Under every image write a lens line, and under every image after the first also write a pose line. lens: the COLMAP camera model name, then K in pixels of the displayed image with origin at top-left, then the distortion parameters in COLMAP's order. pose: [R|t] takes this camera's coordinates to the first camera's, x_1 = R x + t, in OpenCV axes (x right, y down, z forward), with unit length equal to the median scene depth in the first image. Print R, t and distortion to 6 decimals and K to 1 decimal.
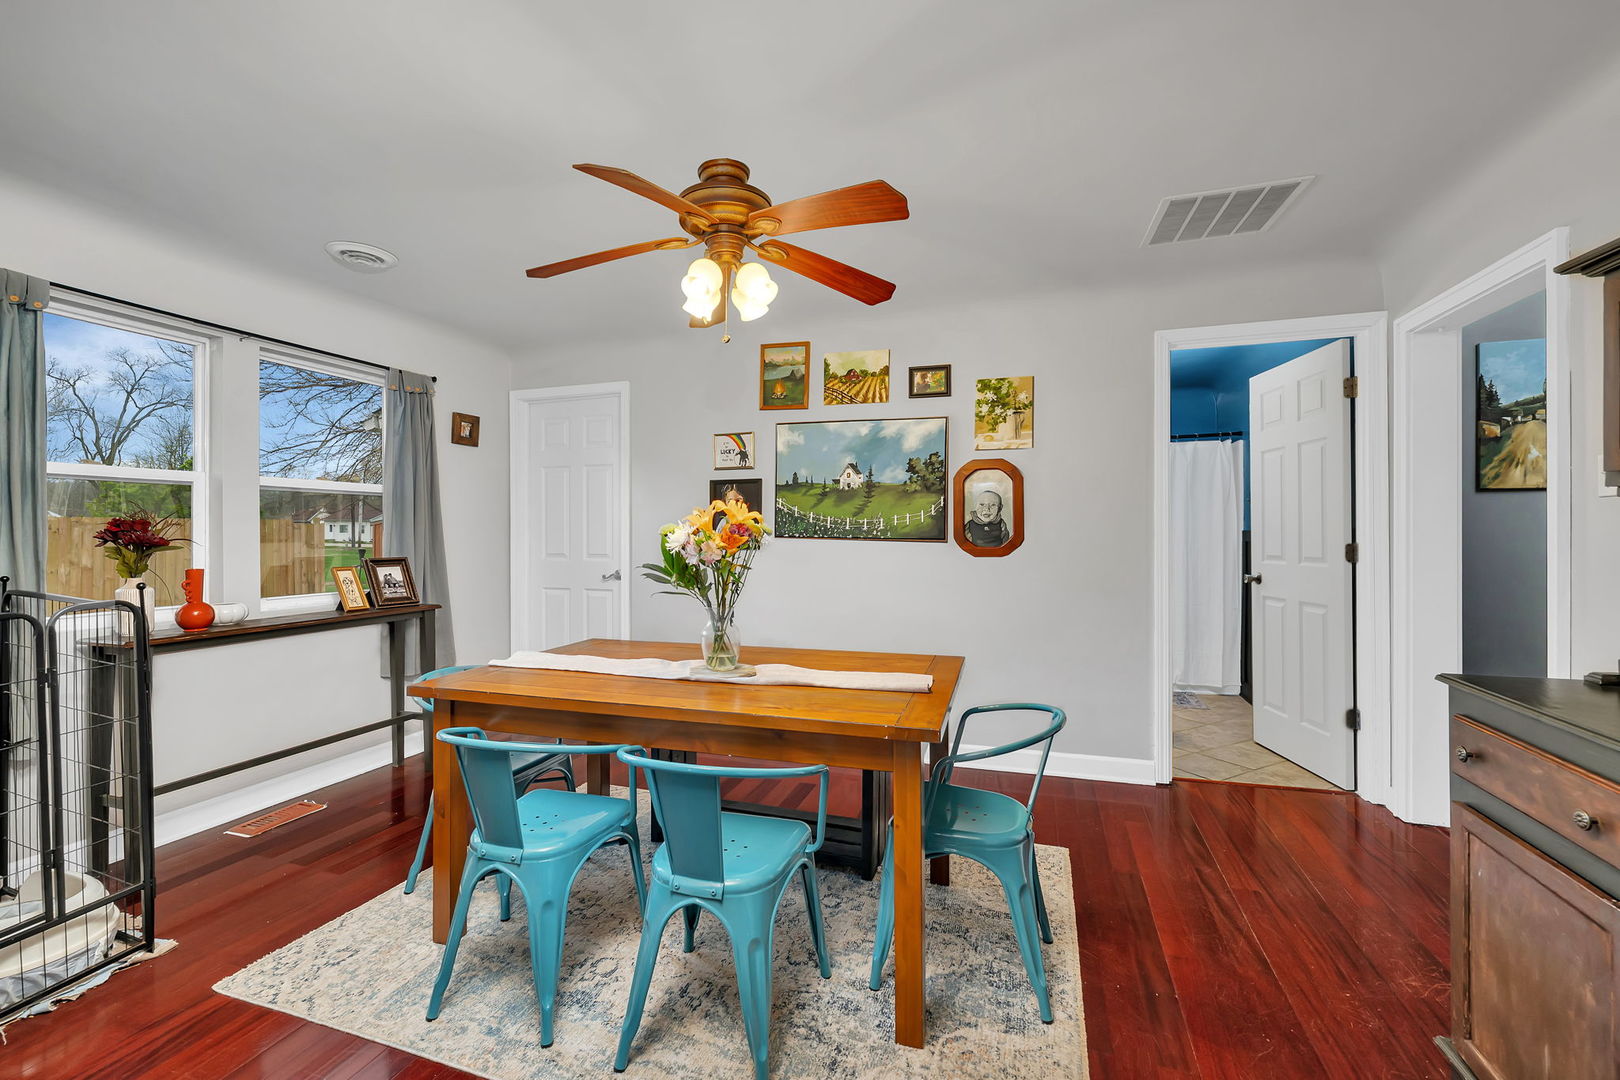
lens RADIAL K [[664.4, 0, 820.5], [0, 664.4, 537.3], [0, 0, 1]] dist [-0.000724, 0.000016]
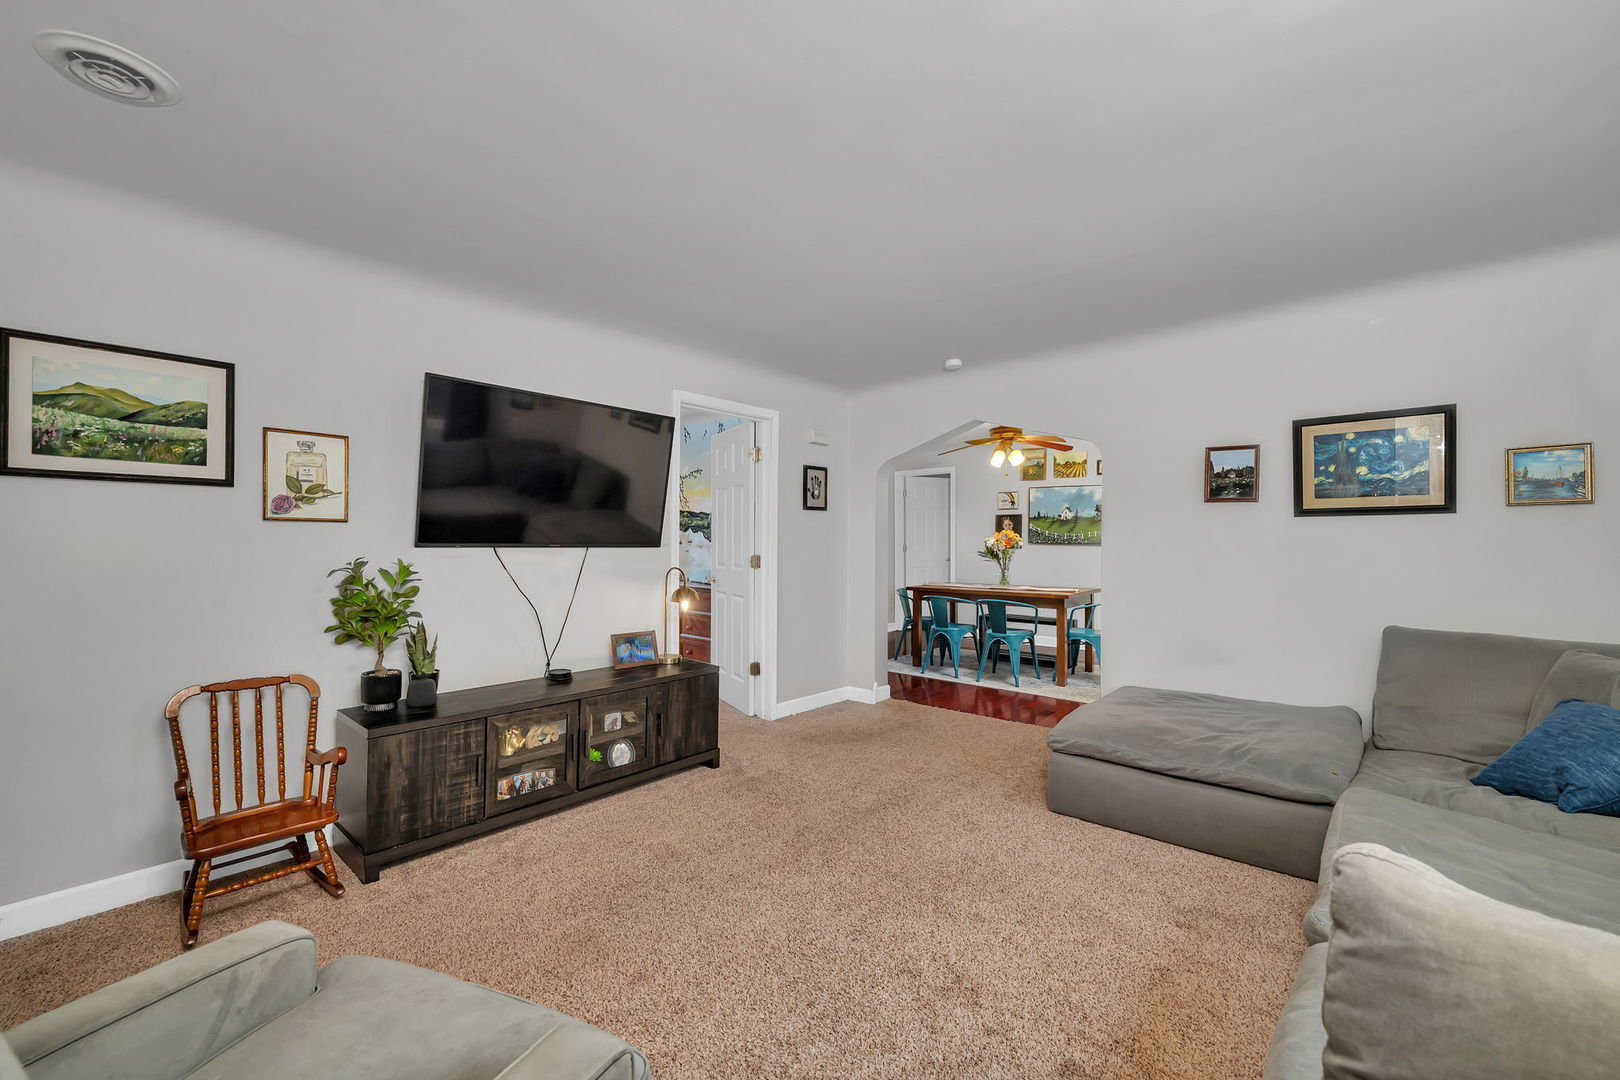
lens RADIAL K [[628.3, 0, 814.1], [0, 628.3, 545.1], [0, 0, 1]] dist [-0.000137, 0.000001]
pose [[0.912487, 0.002113, -0.409100, 0.127309], [-0.002374, 0.999997, -0.000131, 0.008471], [0.409098, 0.001091, 0.912490, -1.093354]]
